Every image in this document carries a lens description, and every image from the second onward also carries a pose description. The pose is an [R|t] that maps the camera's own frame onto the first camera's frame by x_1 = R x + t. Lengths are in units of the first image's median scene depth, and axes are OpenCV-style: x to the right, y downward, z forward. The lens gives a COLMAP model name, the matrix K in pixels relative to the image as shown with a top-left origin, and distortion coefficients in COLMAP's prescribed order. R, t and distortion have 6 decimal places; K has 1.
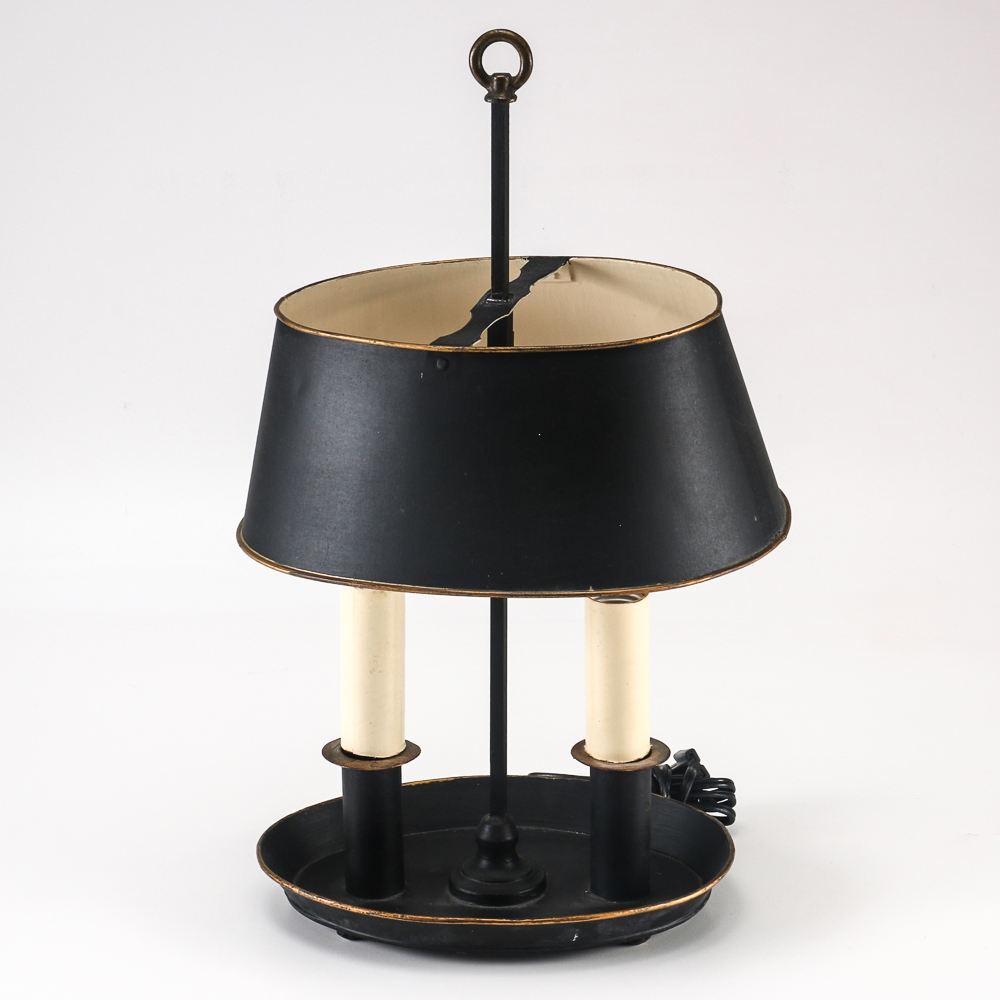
lens RADIAL K [[3202.2, 0, 500.0], [0, 3202.2, 500.0], [0, 0, 1]] dist [0.033248, 0.648709]
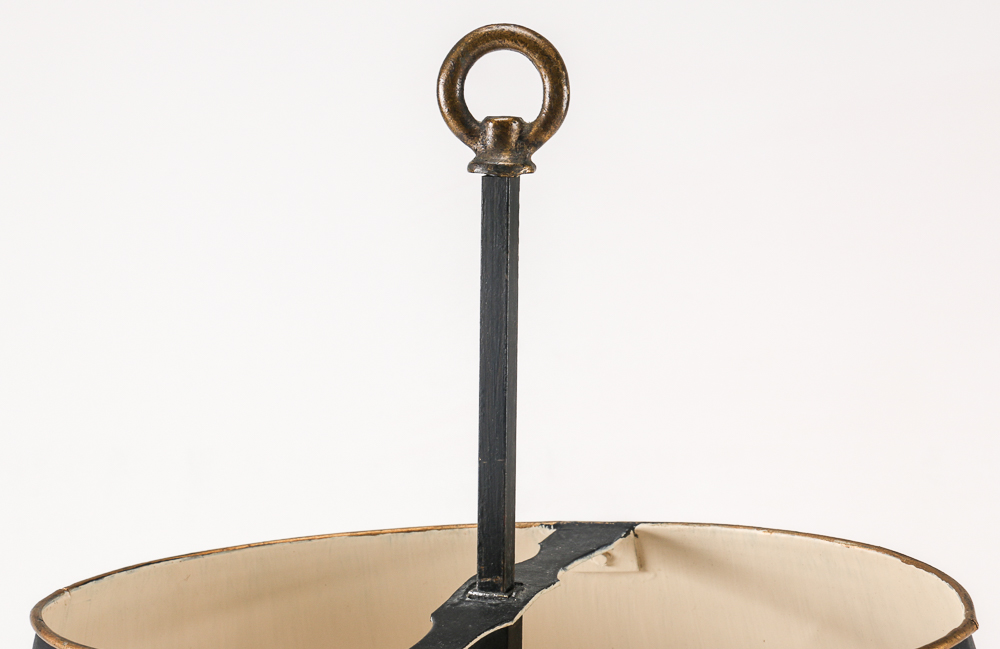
lens RADIAL K [[2364.9, 0, 472.3], [0, 2364.9, 324.4], [0, 0, 1]] dist [0.146504, 0.215064]
pose [[0.999601, 0.013081, -0.025052, 0.004809], [-0.018179, 0.976318, -0.215574, -0.025091], [0.021639, 0.215943, 0.976166, 0.634395]]
